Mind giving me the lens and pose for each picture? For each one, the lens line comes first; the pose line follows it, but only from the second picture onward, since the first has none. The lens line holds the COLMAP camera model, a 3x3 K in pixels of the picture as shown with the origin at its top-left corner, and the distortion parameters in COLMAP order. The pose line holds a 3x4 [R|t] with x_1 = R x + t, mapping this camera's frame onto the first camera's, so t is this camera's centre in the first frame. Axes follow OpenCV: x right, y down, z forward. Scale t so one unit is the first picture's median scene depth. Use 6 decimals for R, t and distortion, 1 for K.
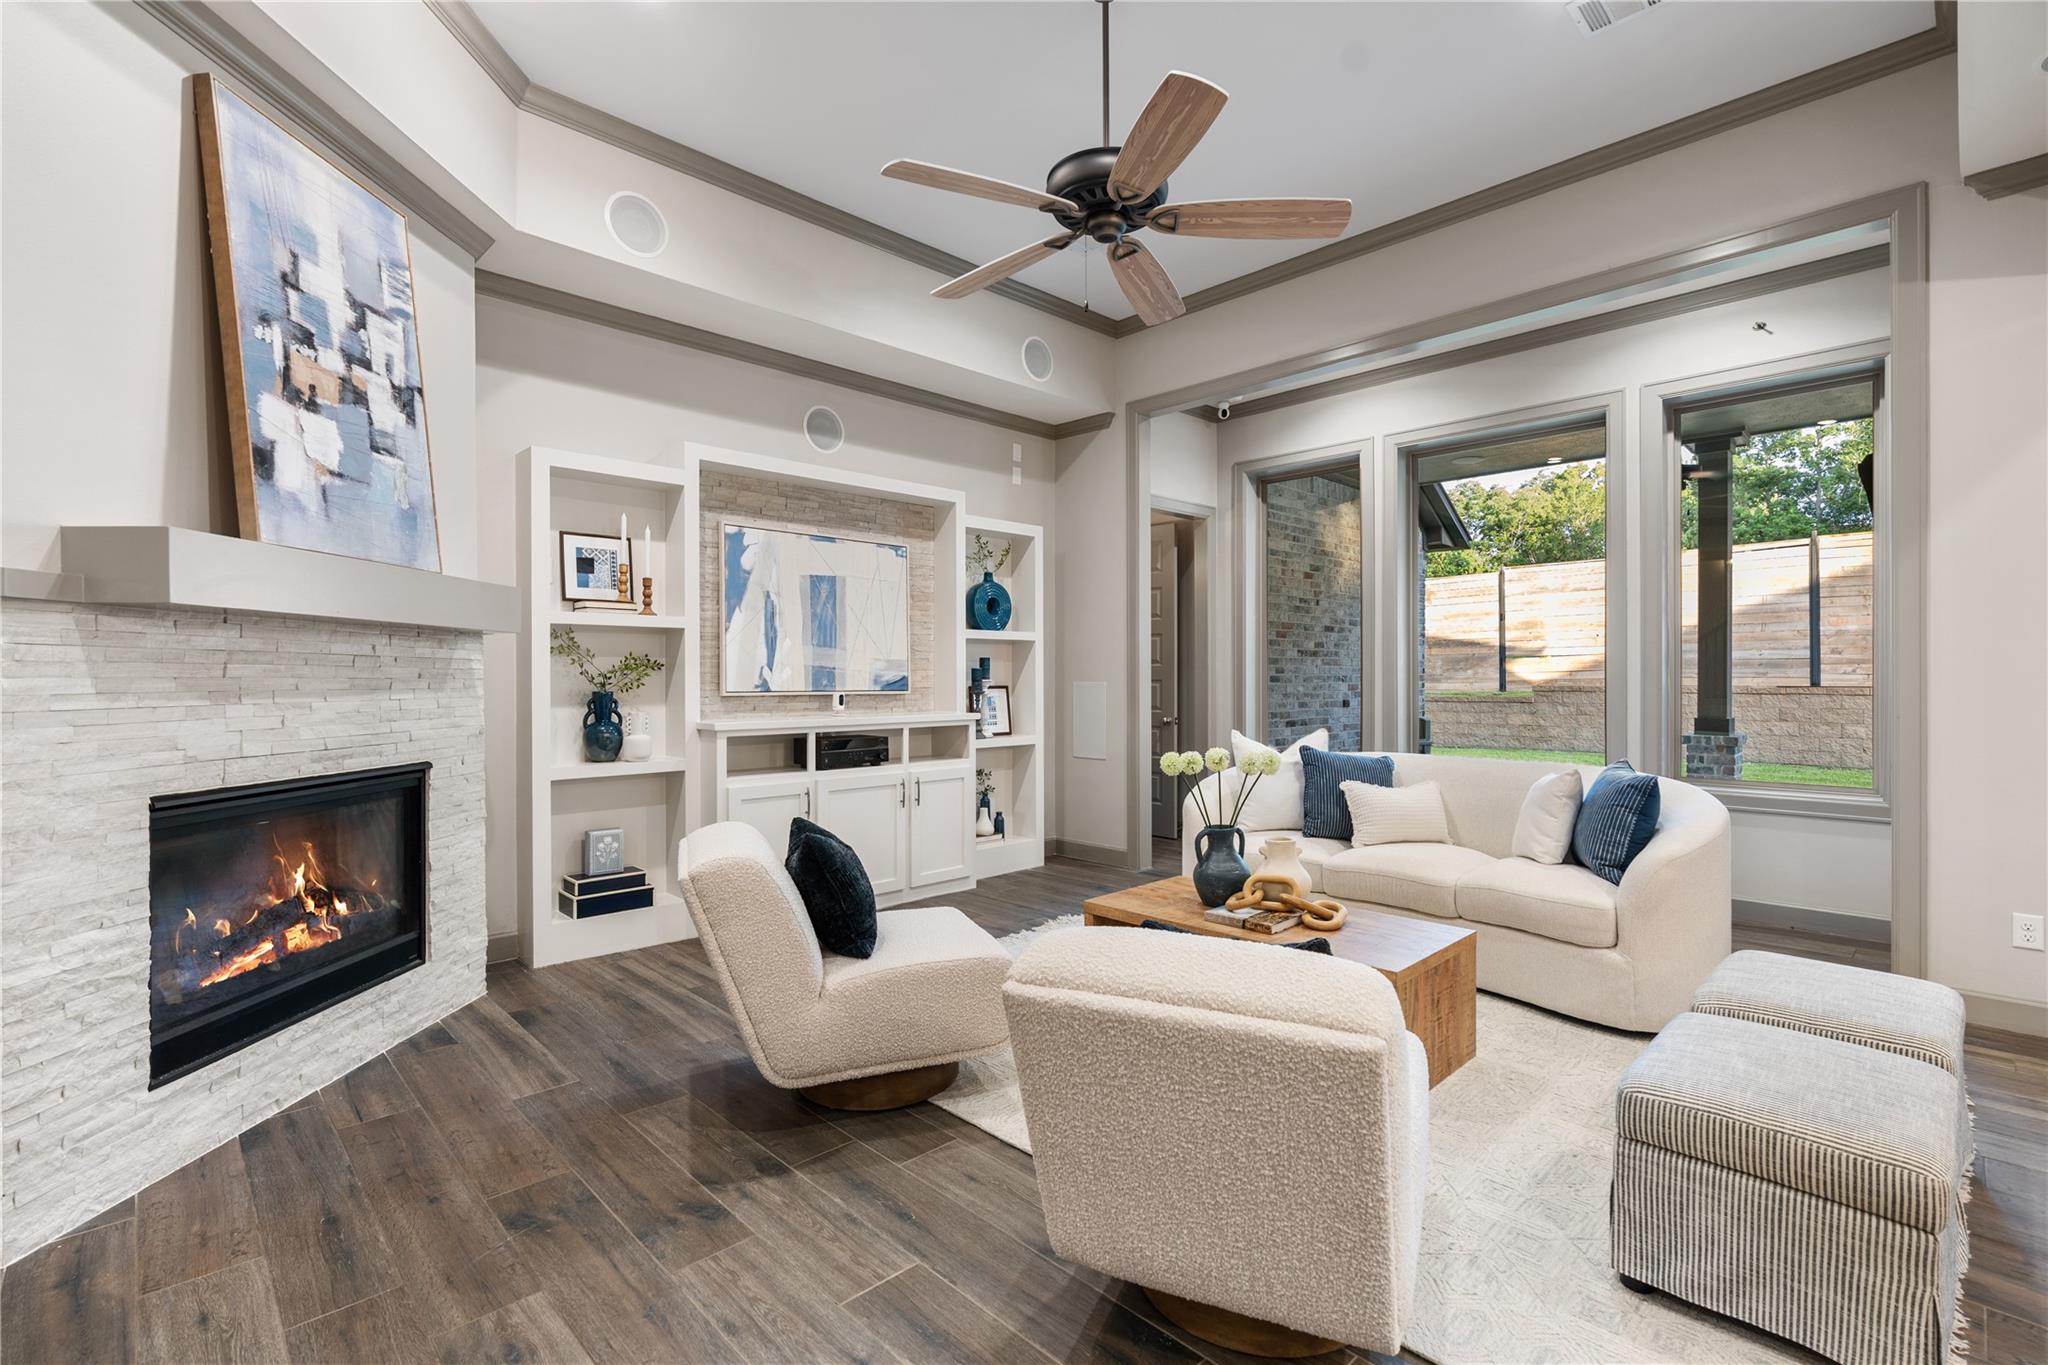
lens RADIAL K [[920.0, 0, 1022.8], [0, 920.0, 678.9], [0, 0, 1]] dist [-0.012092, 0.005083]
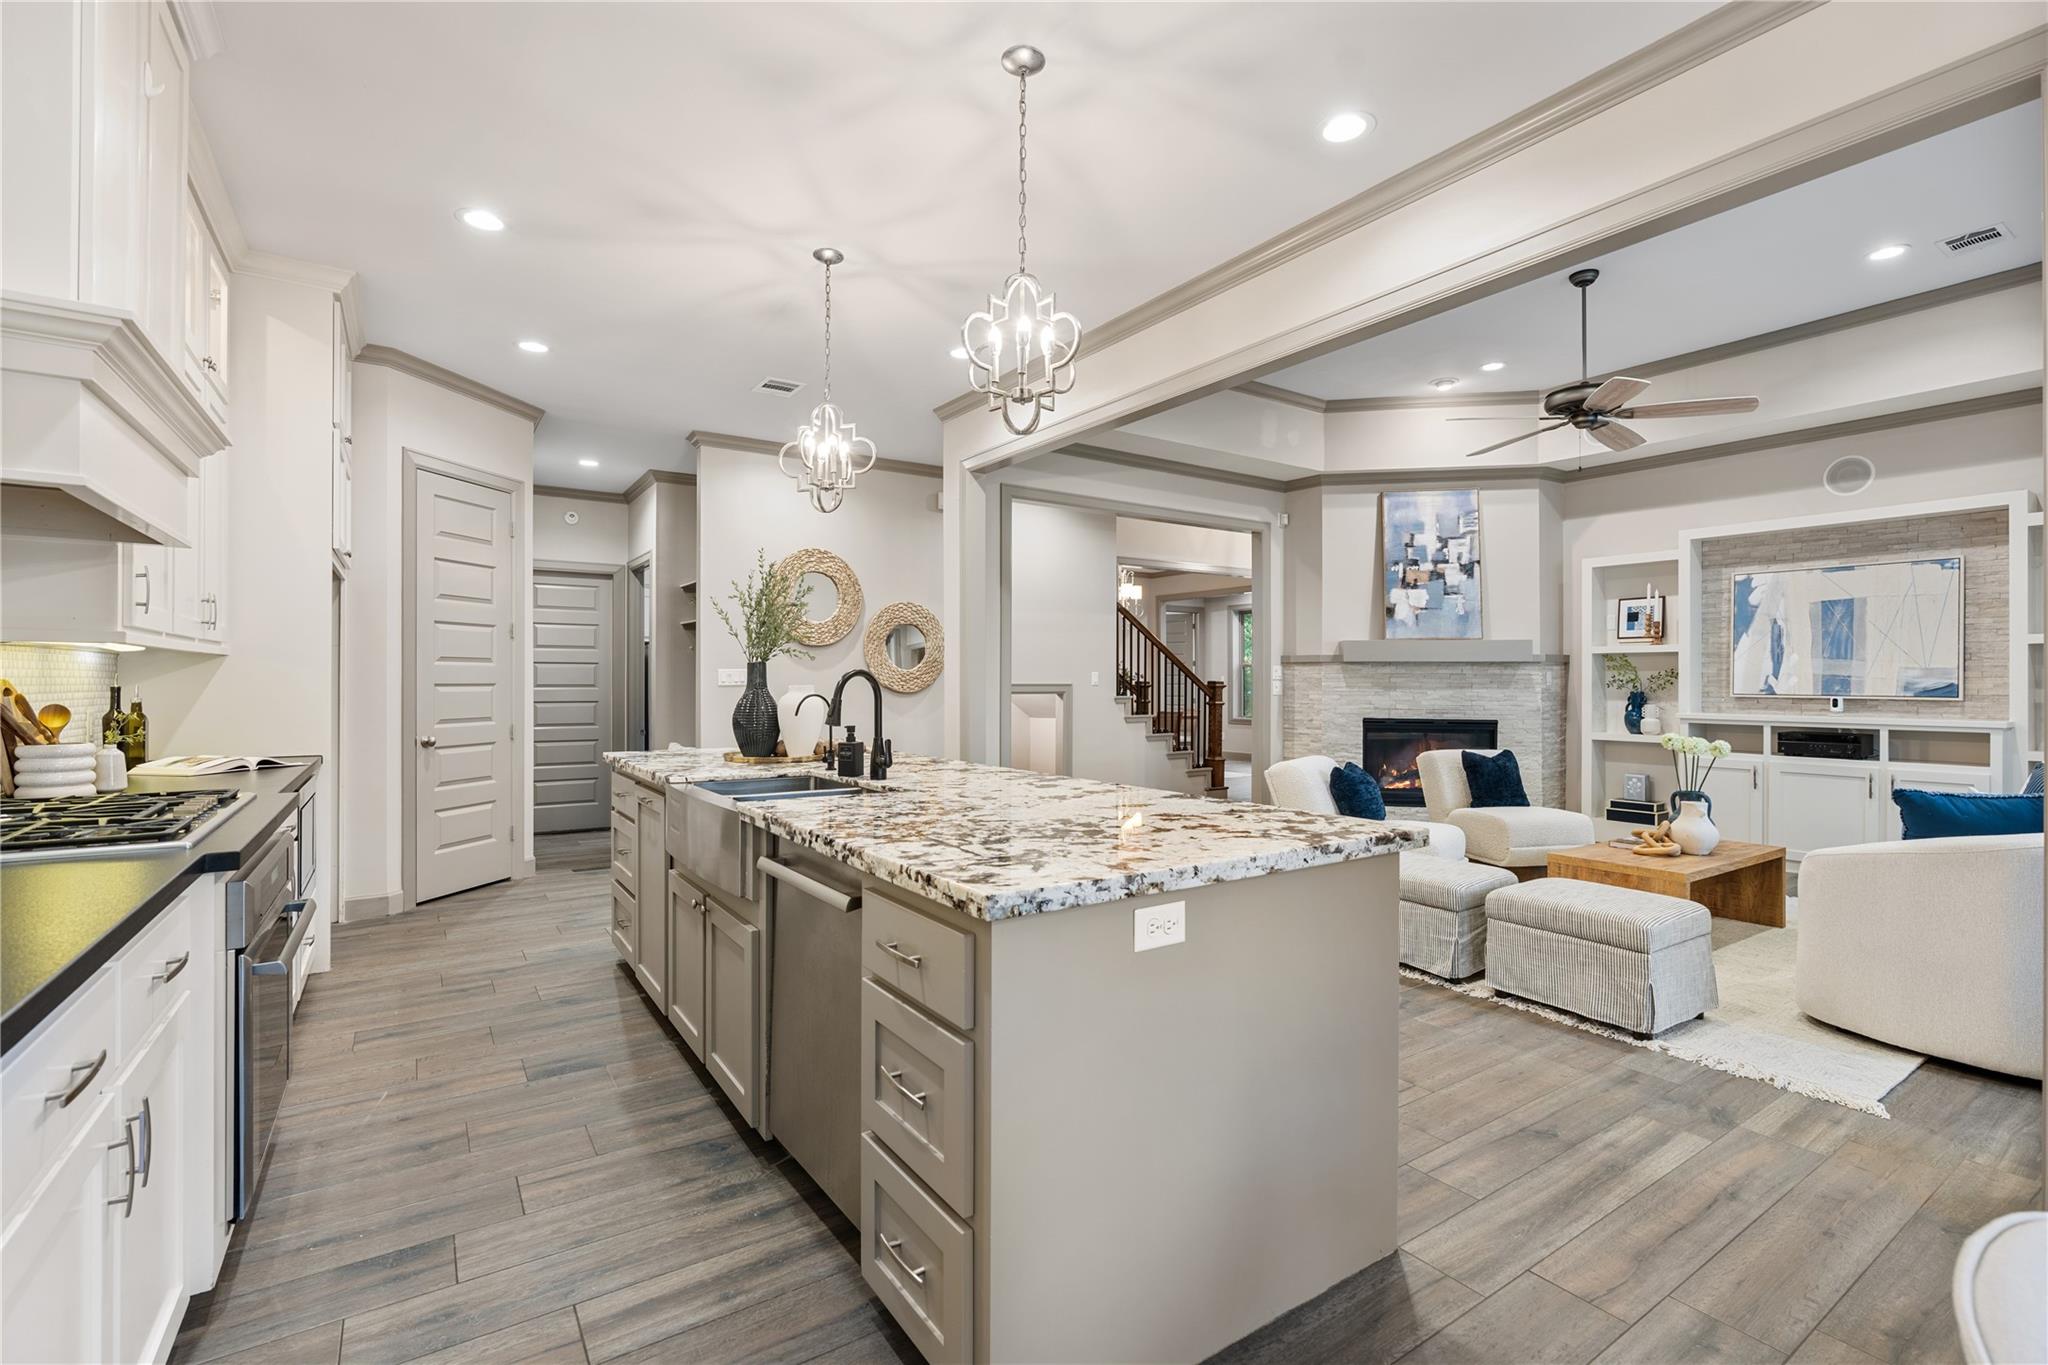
lens RADIAL K [[915.4, 0, 1030.2], [0, 915.4, 682.1], [0, 0, 1]] dist [-0.004067, 0.000775]
pose [[-0.172655, 0.002015, -0.984980, 1.350768], [-0.004792, 0.999984, 0.002886, -0.003158], [0.984971, 0.005218, -0.172642, 0.193187]]
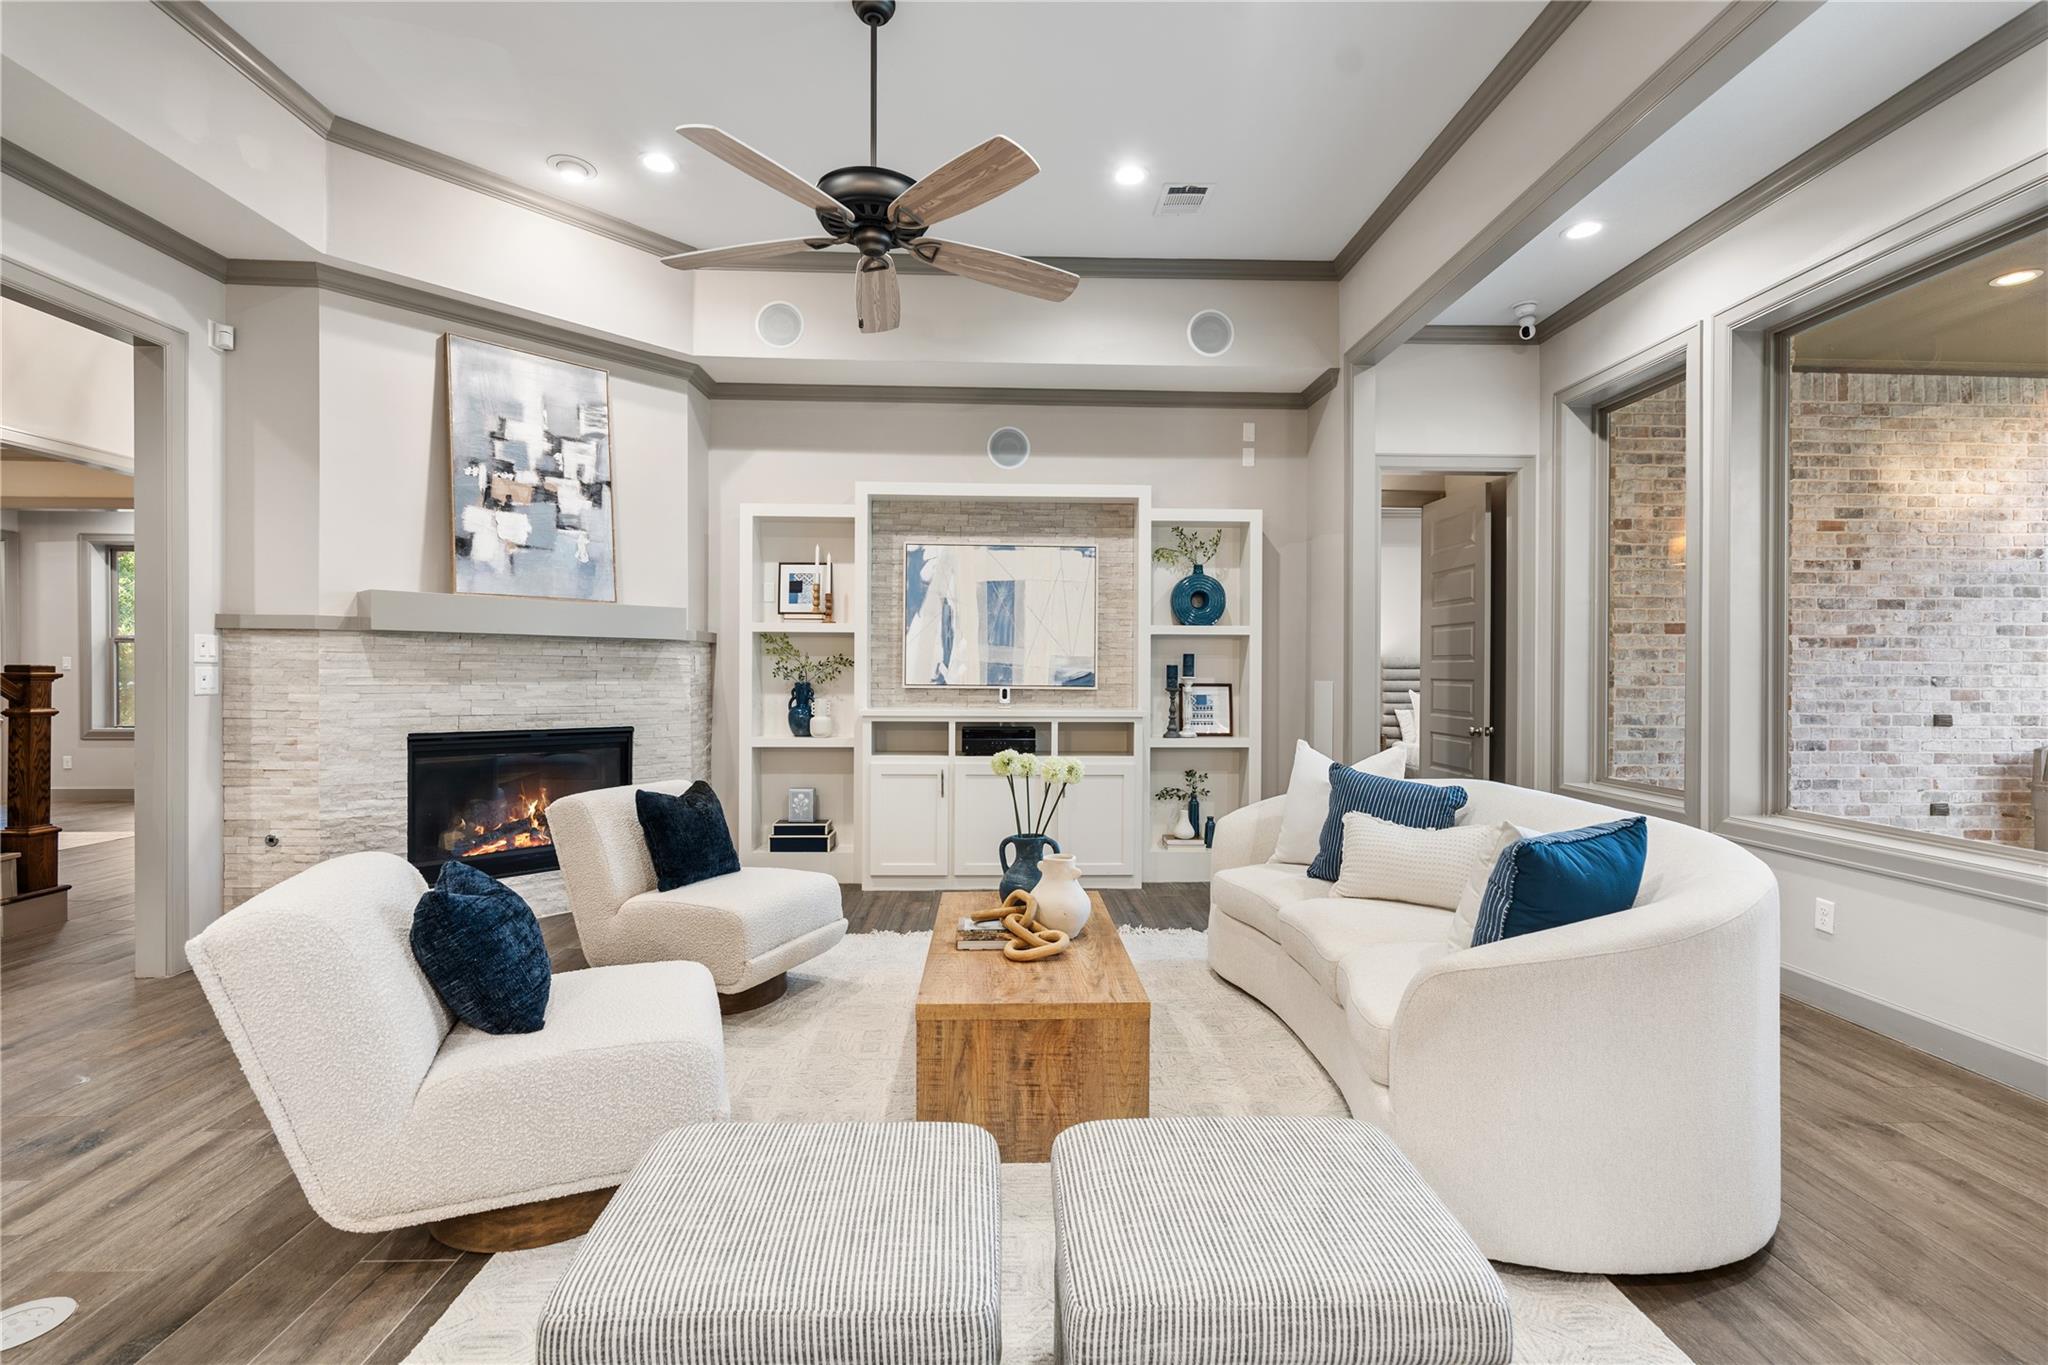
lens RADIAL K [[915.7, 0, 1024.0], [0, 915.7, 675.9], [0, 0, 1]] dist [-0.004583, 0.000684]
pose [[0.742149, 0.008939, -0.670175, 0.638486], [-0.008902, 0.999954, 0.003480, -0.002926], [0.670176, 0.003384, 0.742195, 0.238796]]
